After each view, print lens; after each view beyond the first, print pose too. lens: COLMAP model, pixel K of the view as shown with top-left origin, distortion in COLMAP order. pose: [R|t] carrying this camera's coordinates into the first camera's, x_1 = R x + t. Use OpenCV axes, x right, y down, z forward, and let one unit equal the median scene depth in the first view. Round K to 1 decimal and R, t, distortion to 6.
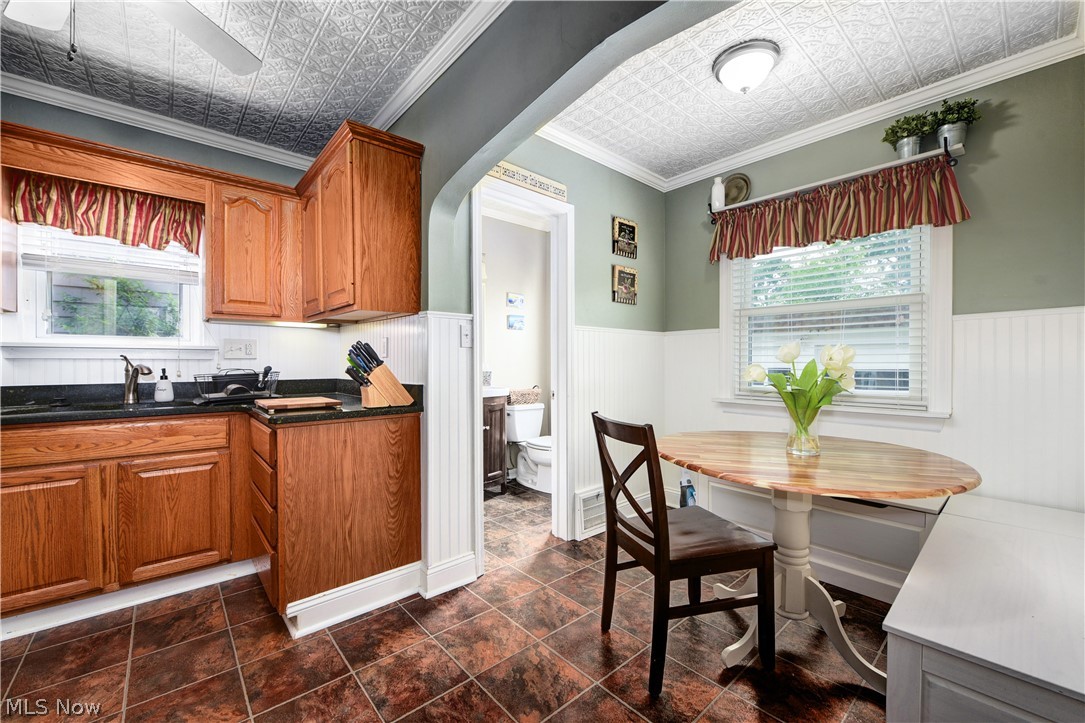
lens RADIAL K [[434.7, 0, 542.9], [0, 434.7, 364.9], [0, 0, 1]] dist [-0.008811, -0.000847]
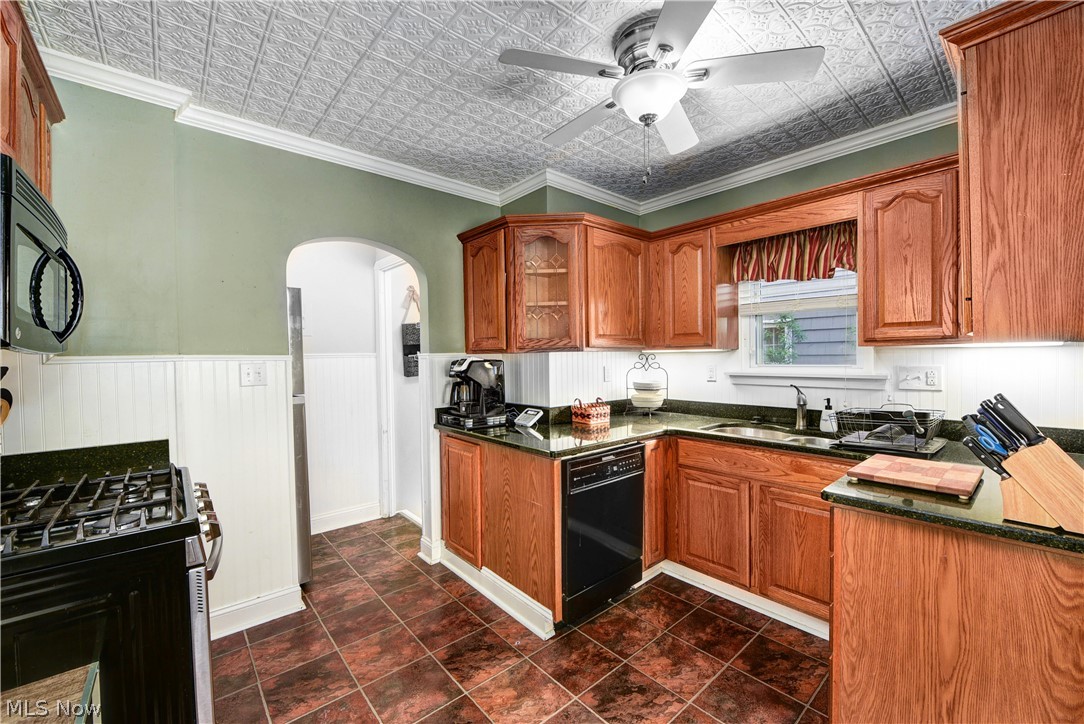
lens RADIAL K [[434.3, 0, 542.4], [0, 434.3, 365.4], [0, 0, 1]] dist [-0.008811, -0.000847]
pose [[-0.003595, 0.020158, -0.999790, 0.130418], [0.005782, 0.999781, 0.020137, -0.101626], [0.999977, -0.005709, -0.003710, 0.384024]]
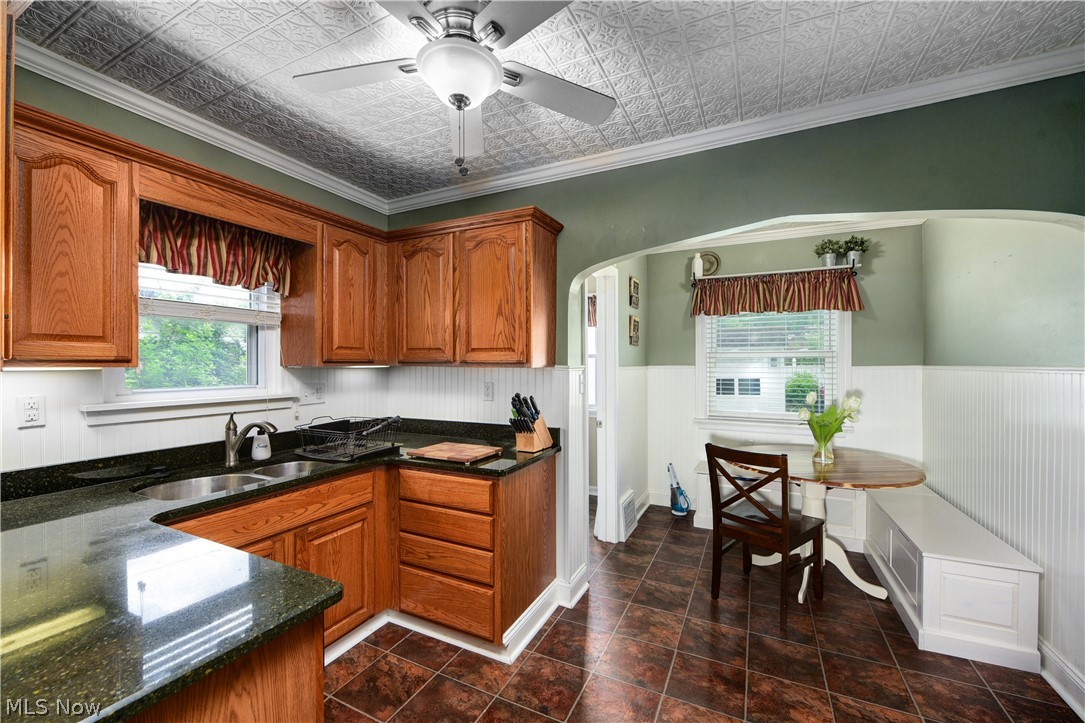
lens RADIAL K [[434.7, 0, 542.9], [0, 434.7, 364.9], [0, 0, 1]] dist [-0.008811, -0.000847]
pose [[0.924806, -0.002227, 0.380434, -0.751539], [0.004268, 0.999981, -0.004521, -0.117113], [-0.380416, 0.005804, 0.924797, -0.069735]]
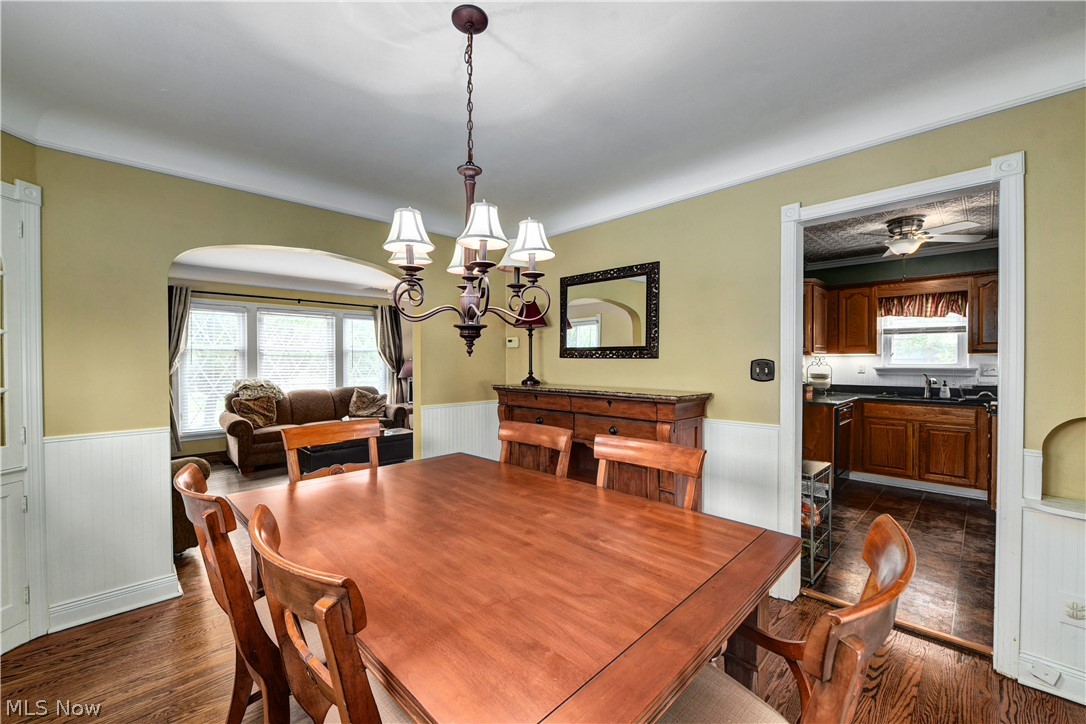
lens RADIAL K [[435.1, 0, 543.4], [0, 435.1, 365.4], [0, 0, 1]] dist [-0.008811, -0.000847]
pose [[0.052417, 0.009208, -0.998583, 1.003743], [-0.006910, 0.999937, 0.008858, -0.068789], [0.998601, 0.006436, 0.052478, -0.937217]]
